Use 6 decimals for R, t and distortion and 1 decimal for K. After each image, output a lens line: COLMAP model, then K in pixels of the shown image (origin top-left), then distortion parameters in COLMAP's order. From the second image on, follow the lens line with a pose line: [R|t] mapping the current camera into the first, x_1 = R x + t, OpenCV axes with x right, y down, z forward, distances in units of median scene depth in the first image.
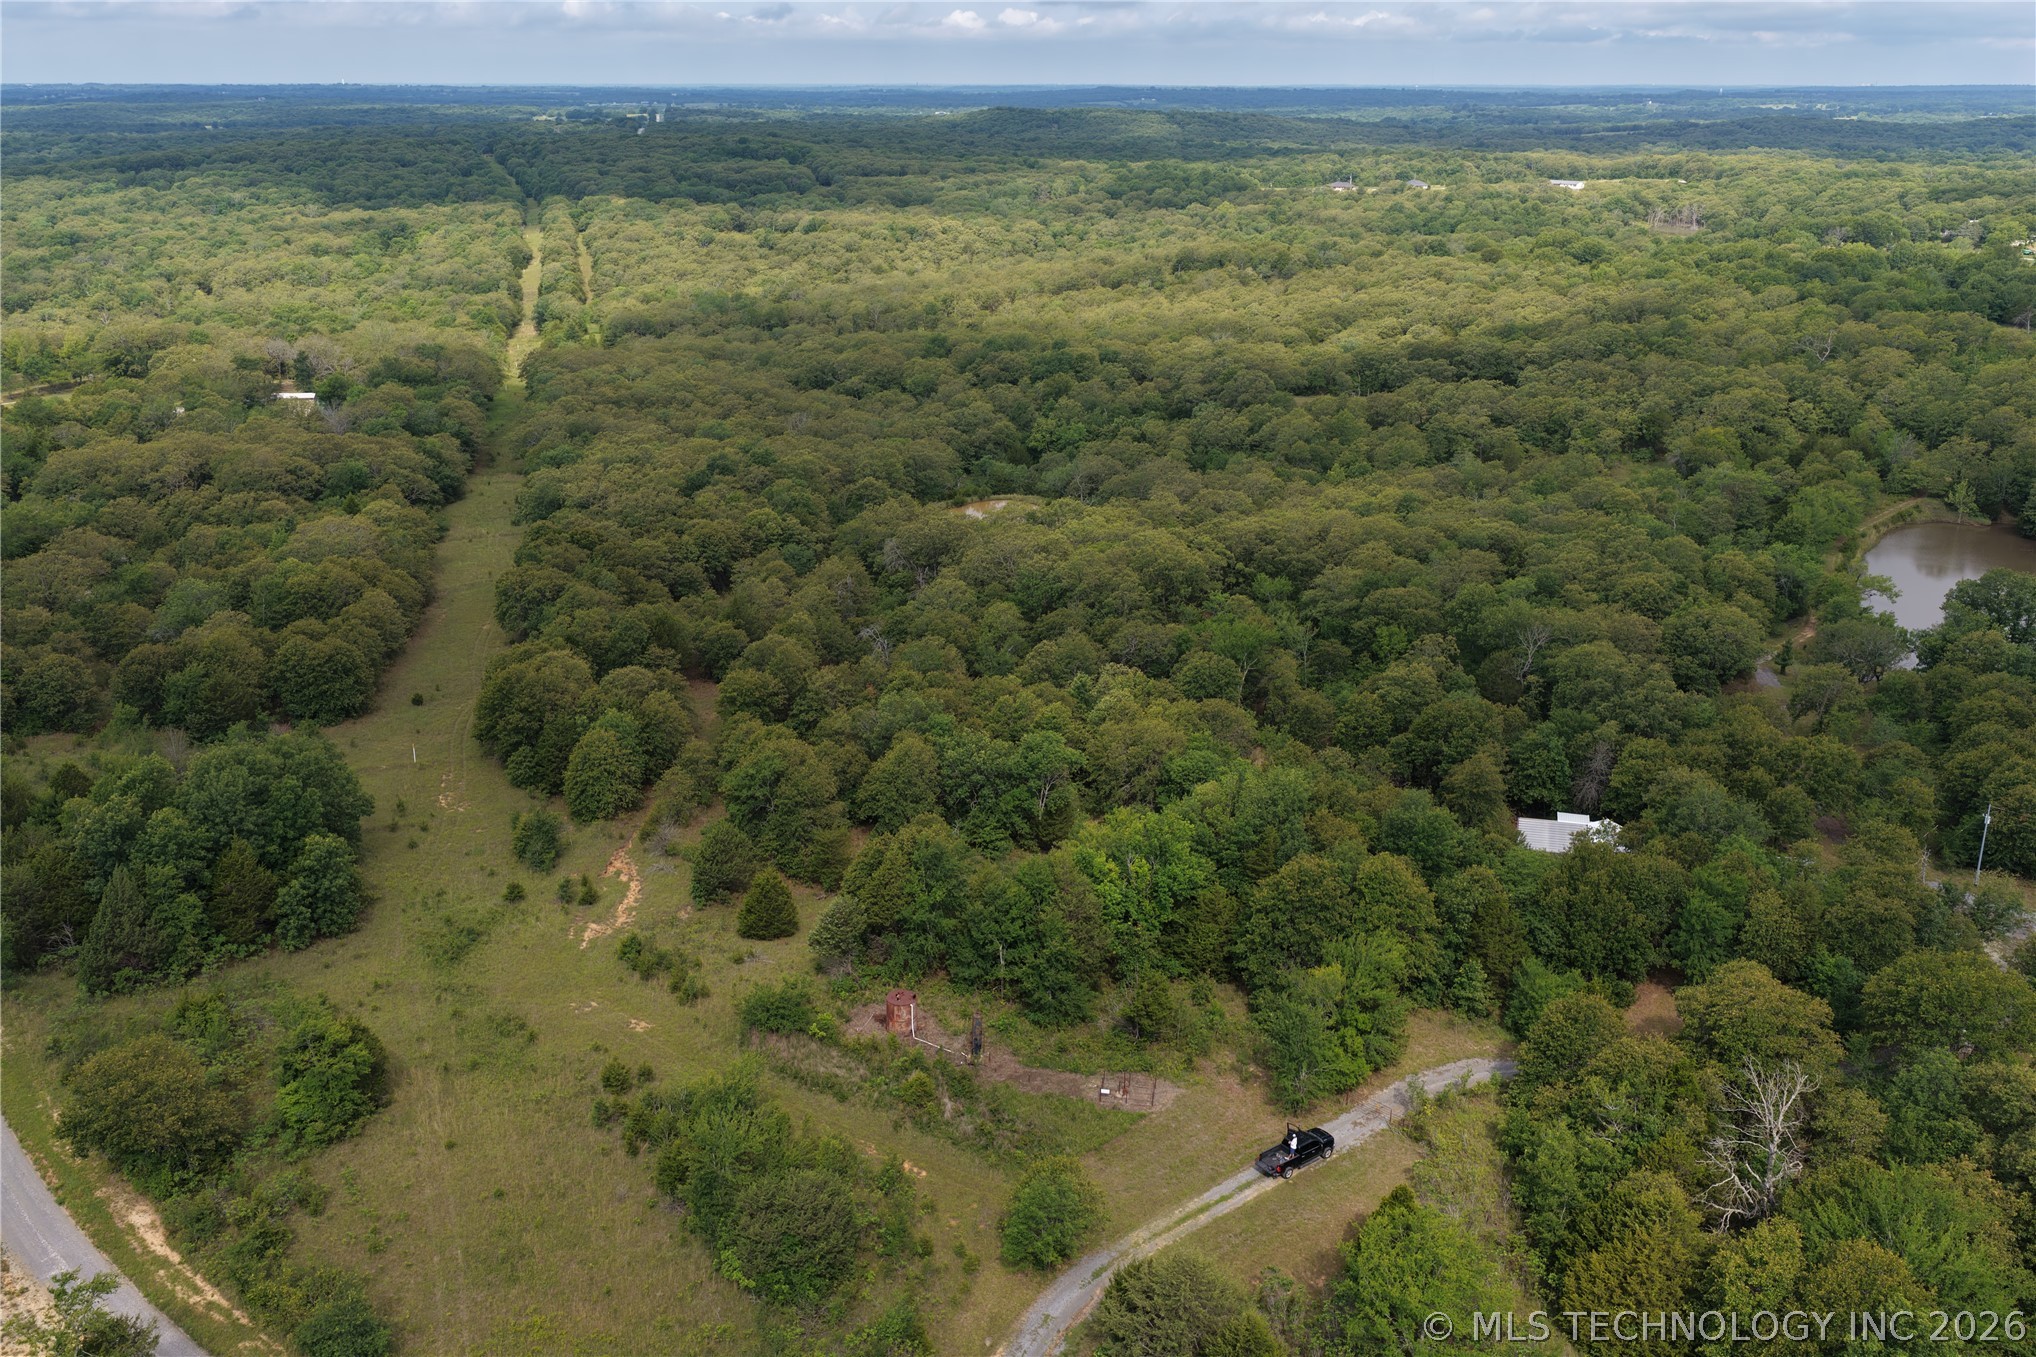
lens RADIAL K [[1692.4, 0, 1020.9], [0, 1692.4, 674.0], [0, 0, 1]] dist [-0.007722, 0.031675]
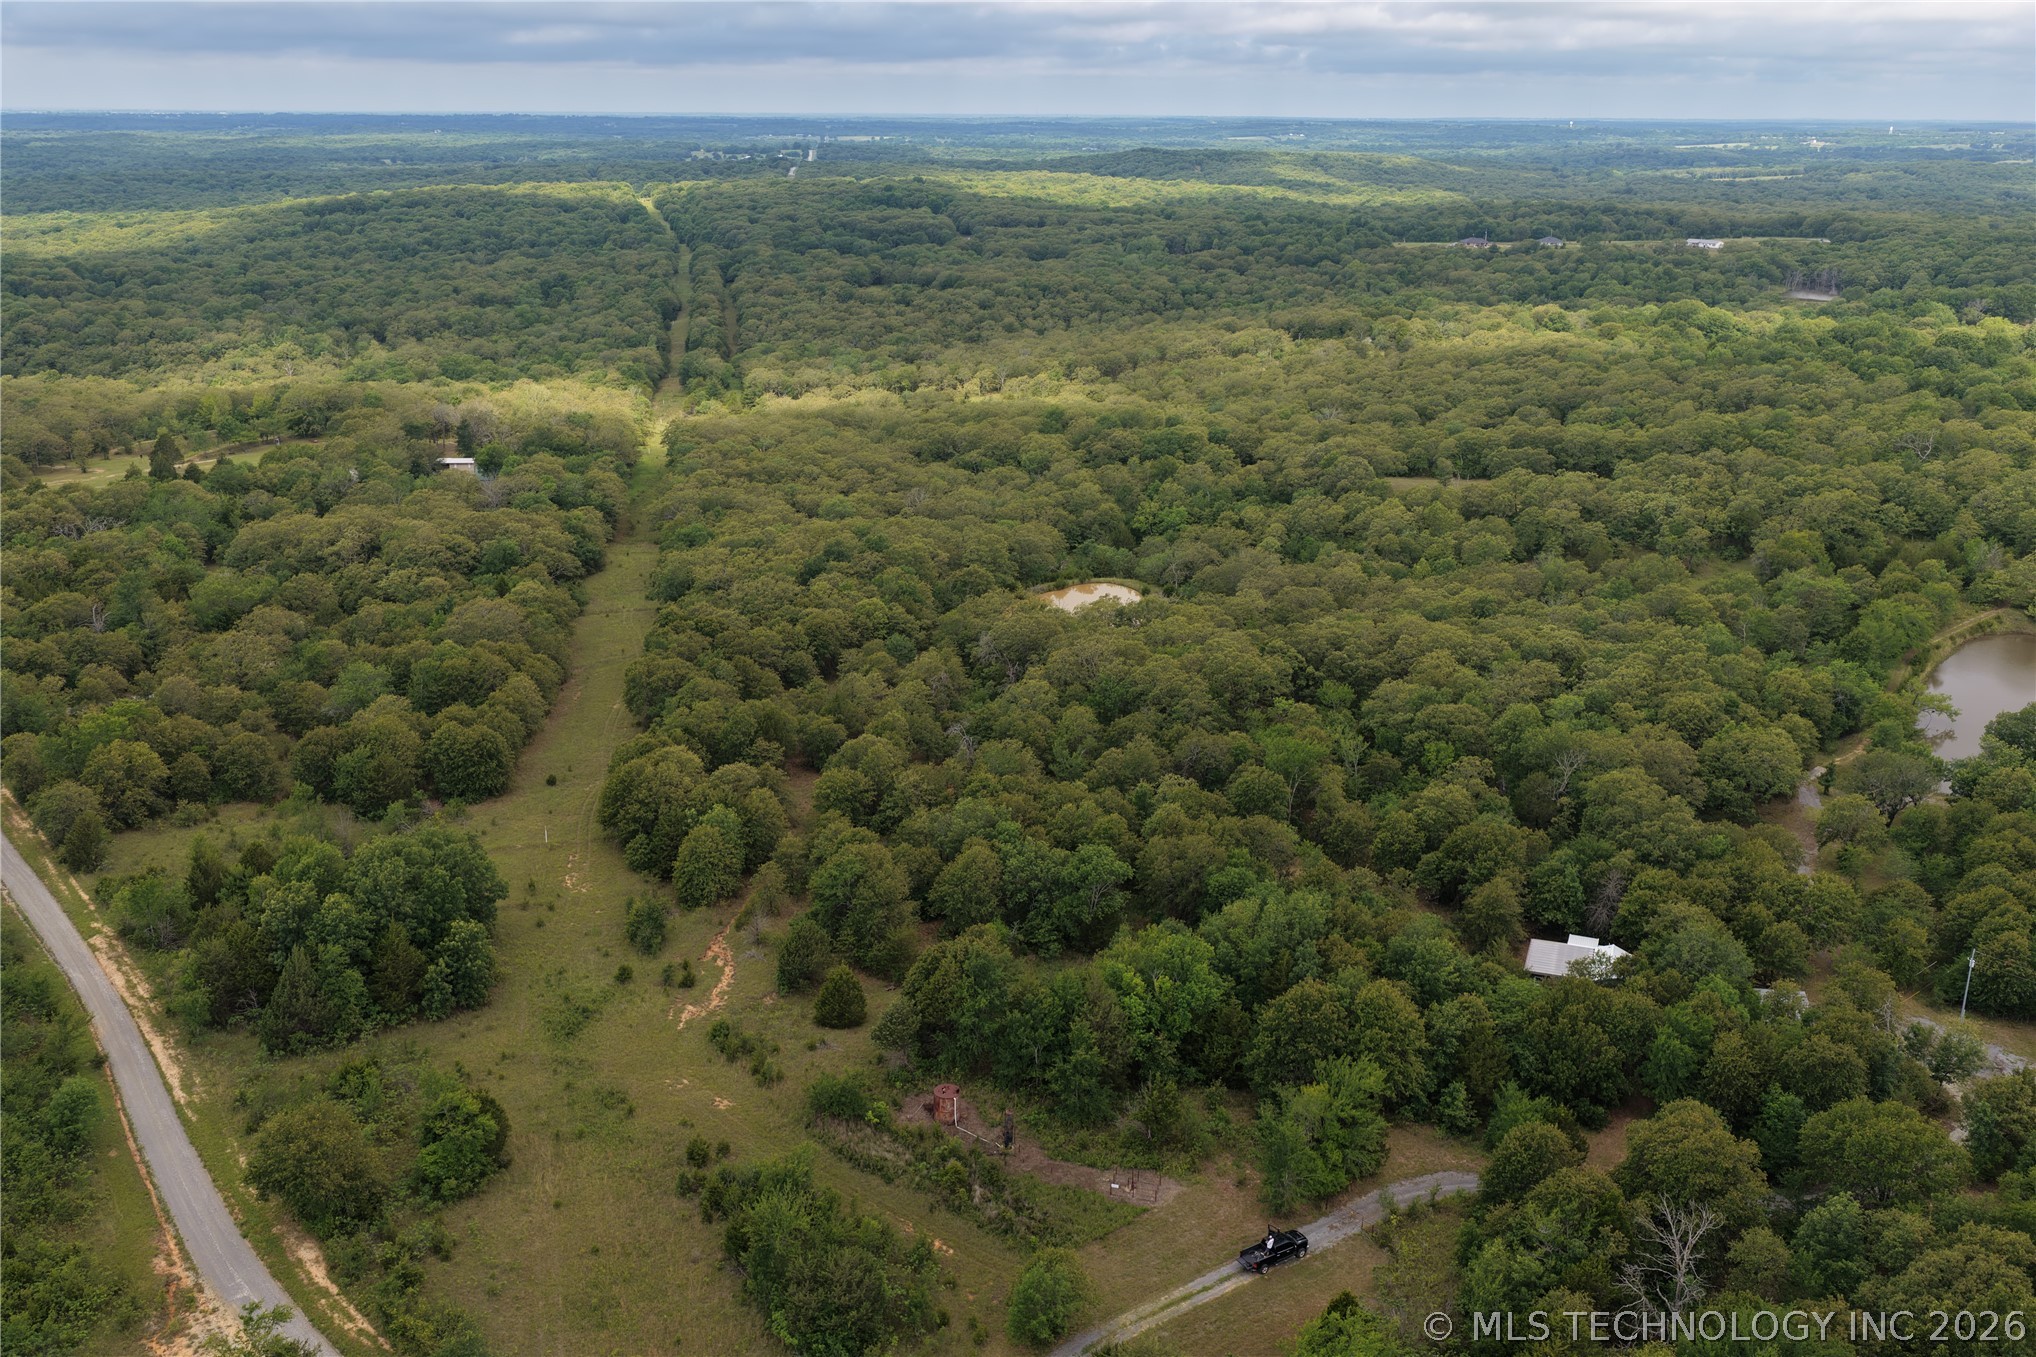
lens RADIAL K [[1697.4, 0, 1027.6], [0, 1697.4, 676.3], [0, 0, 1]] dist [-0.010532, 0.036094]
pose [[0.996576, 0.032428, -0.076061, 0.041479], [-0.033271, 0.999398, -0.009845, -0.053861], [0.075696, 0.012342, 0.997055, -0.099596]]
